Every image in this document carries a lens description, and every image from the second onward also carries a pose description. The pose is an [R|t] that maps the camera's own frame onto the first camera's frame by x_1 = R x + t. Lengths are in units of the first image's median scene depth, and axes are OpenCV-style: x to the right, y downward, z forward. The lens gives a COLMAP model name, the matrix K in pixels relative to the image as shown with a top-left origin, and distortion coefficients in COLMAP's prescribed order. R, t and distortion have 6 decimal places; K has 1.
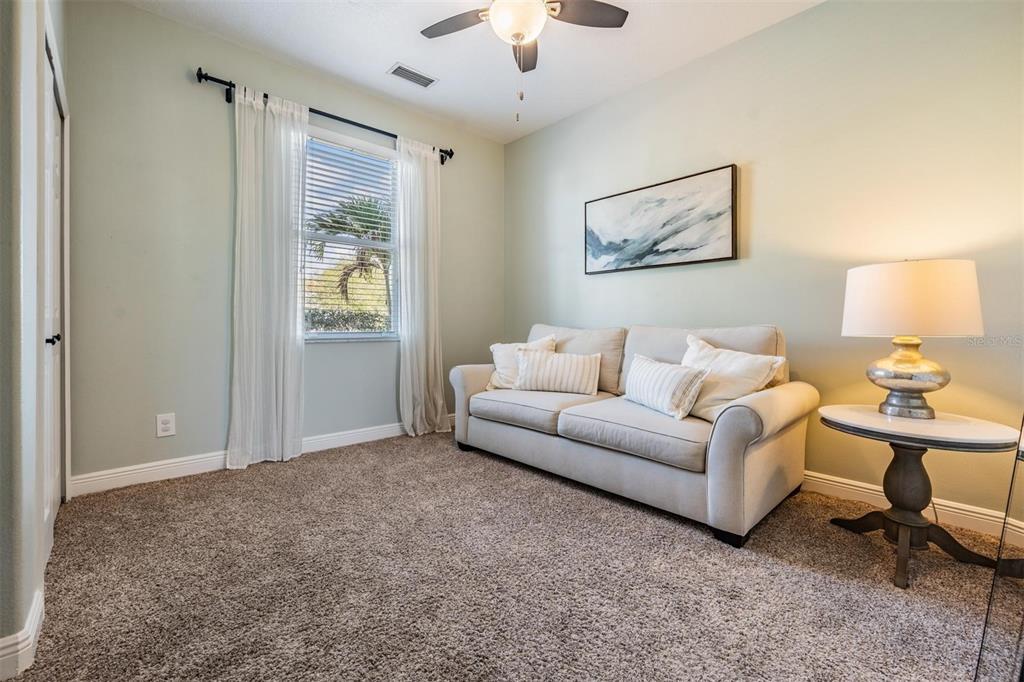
lens RADIAL K [[434.5, 0, 507.8], [0, 434.5, 336.3], [0, 0, 1]] dist [-0.002059, 0.000201]
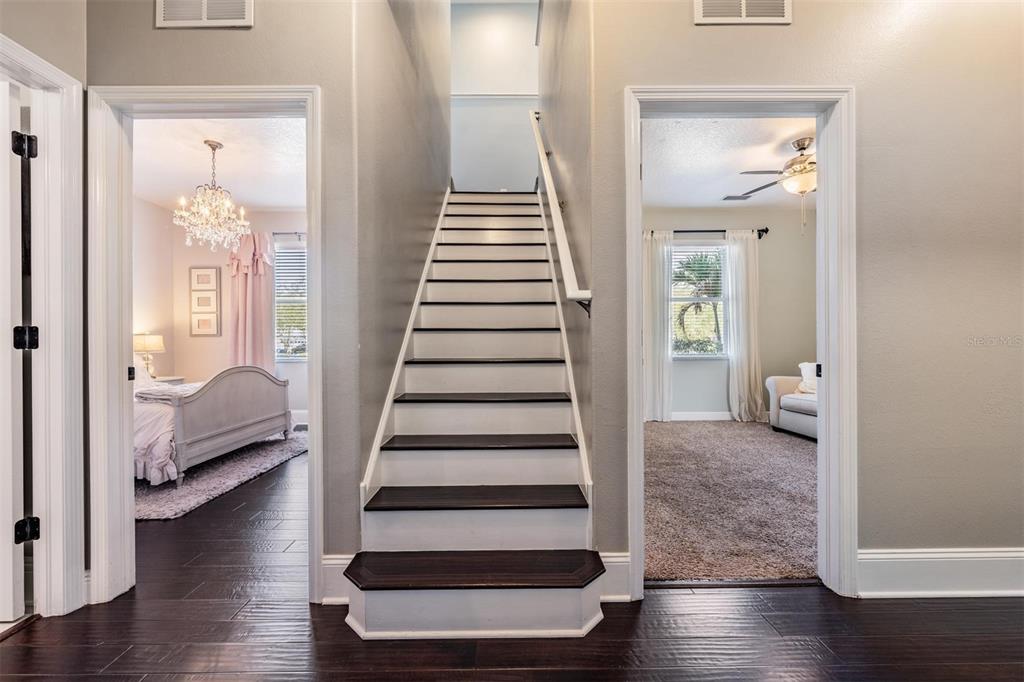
lens RADIAL K [[409.5, 0, 509.4], [0, 409.5, 338.2], [0, 0, 1]] dist [-0.000739, -0.000010]
pose [[0.750364, -0.017386, -0.660797, 0.134047], [-0.010998, 0.999187, -0.038777, -0.000573], [0.660934, 0.036364, 0.749563, -0.636654]]
